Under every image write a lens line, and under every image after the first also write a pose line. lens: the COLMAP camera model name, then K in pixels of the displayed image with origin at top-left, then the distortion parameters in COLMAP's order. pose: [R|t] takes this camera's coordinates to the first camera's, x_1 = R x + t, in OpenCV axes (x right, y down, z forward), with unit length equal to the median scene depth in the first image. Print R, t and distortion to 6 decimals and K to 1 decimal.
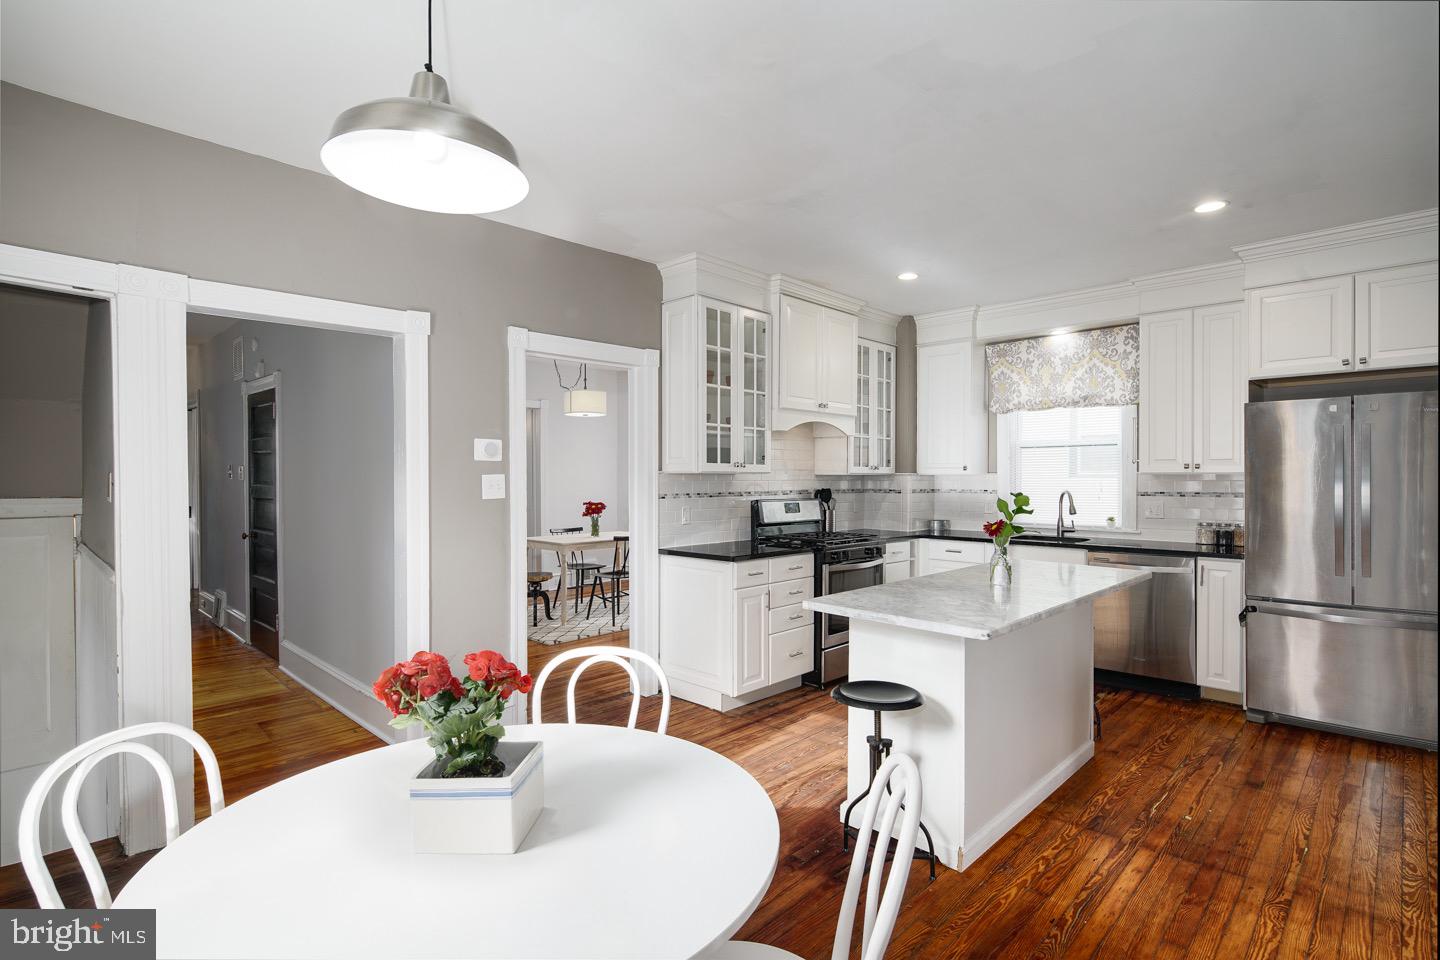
lens RADIAL K [[700.5, 0, 719.8], [0, 700.5, 483.3], [0, 0, 1]] dist [-0.002820, -0.001120]
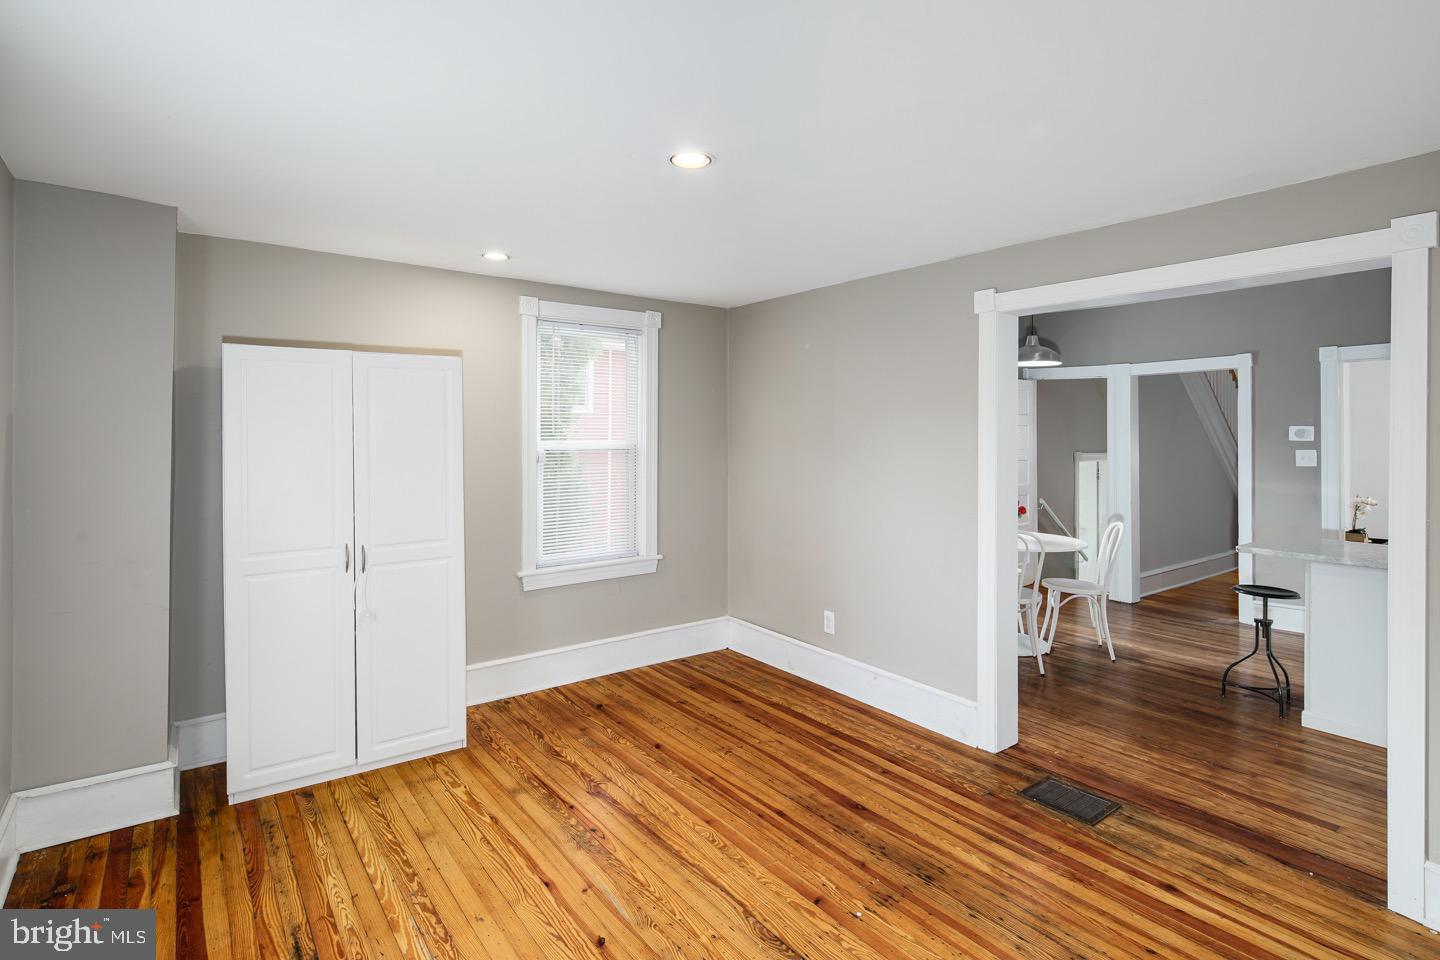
lens RADIAL K [[726.2, 0, 716.9], [0, 726.2, 448.0], [0, 0, 1]] dist [0.011893, -0.000432]
pose [[-0.157119, 0.016537, -0.987441, 1.115000], [-0.015432, 0.999697, 0.019198, -0.021553], [0.987459, 0.018255, -0.156816, 0.006304]]
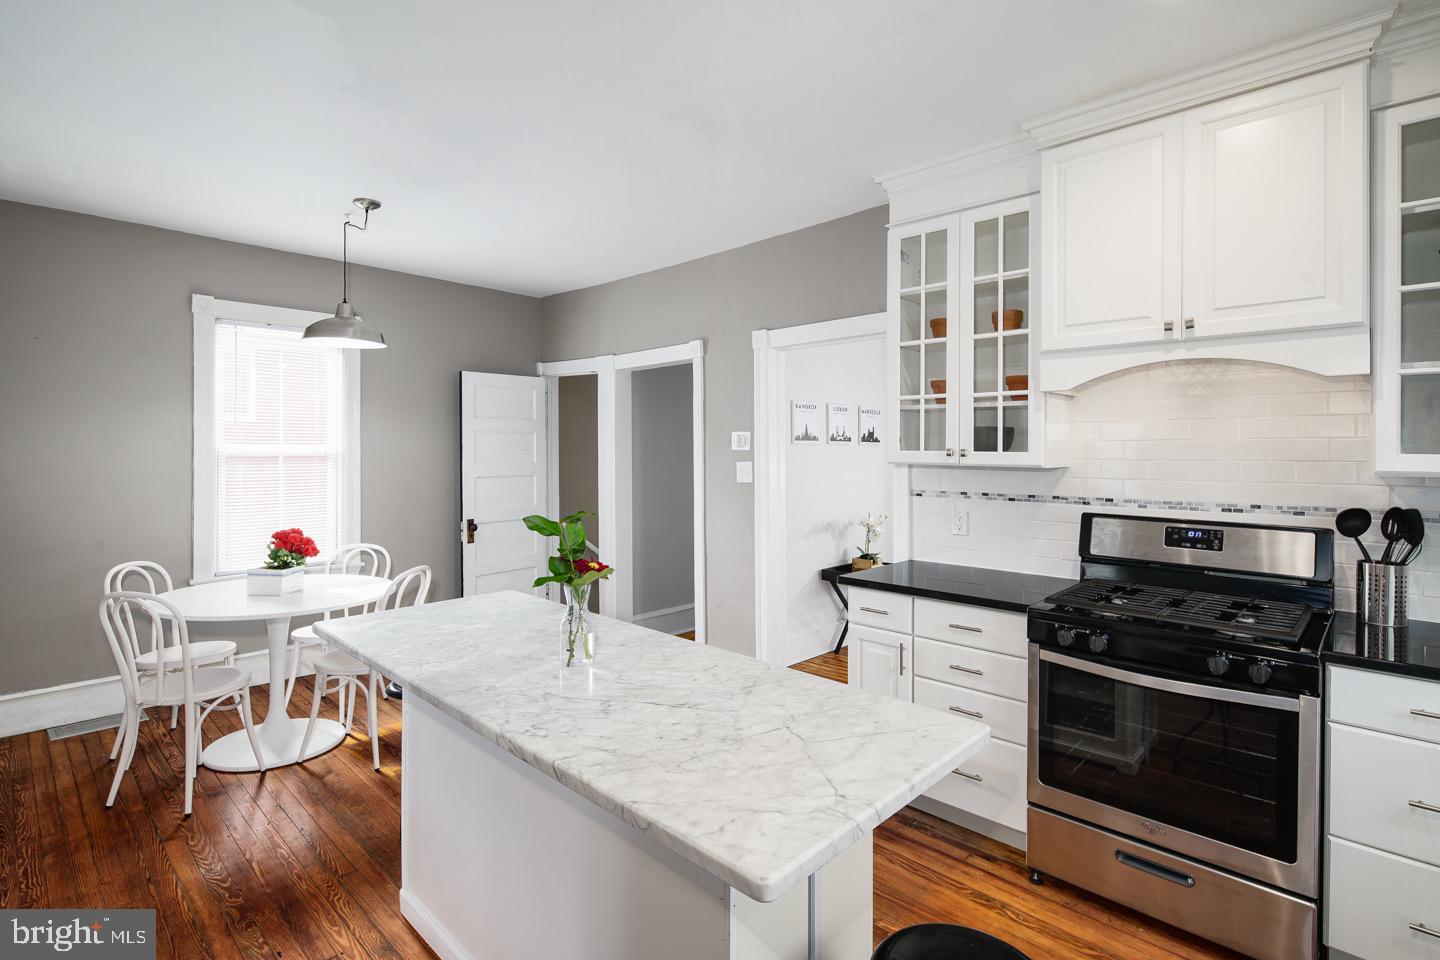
lens RADIAL K [[726.2, 0, 716.9], [0, 726.2, 448.0], [0, 0, 1]] dist [0.011893, -0.000432]
pose [[-0.009037, 0.004157, -0.999951, 0.700289], [-0.006154, 0.999972, 0.004213, -0.031716], [0.999940, 0.006192, -0.009011, 0.765598]]
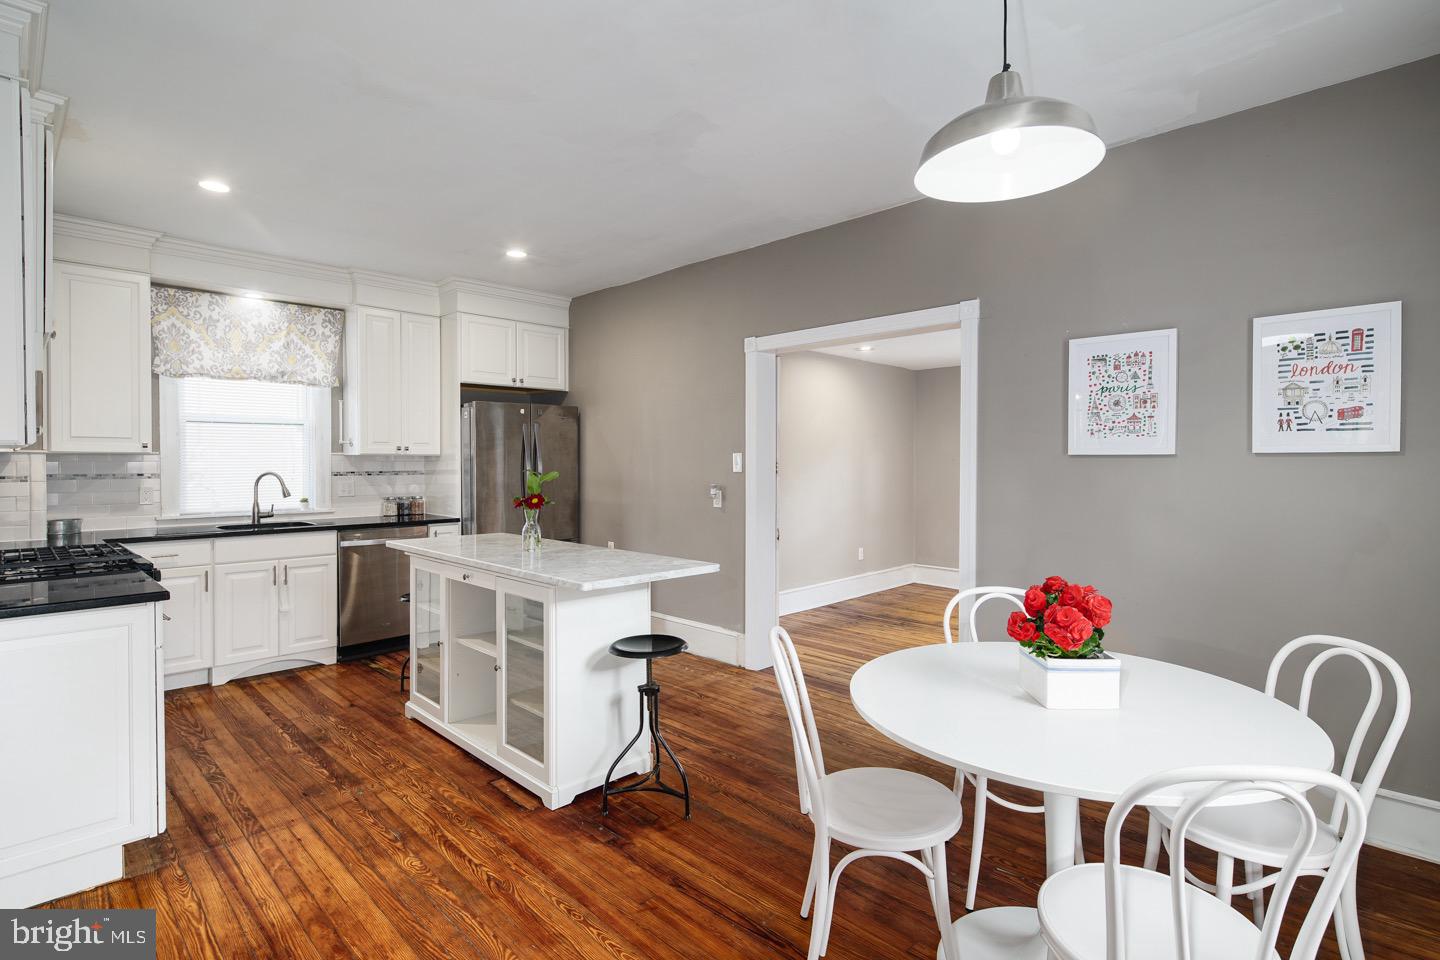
lens RADIAL K [[705.9, 0, 719.2], [0, 705.9, 470.9], [0, 0, 1]] dist [-0.002686, -0.001370]
pose [[-0.005141, -0.013229, 0.999899, -0.496587], [0.008727, 0.999874, 0.013273, 0.001941], [-0.999949, 0.008794, -0.005025, 0.479539]]
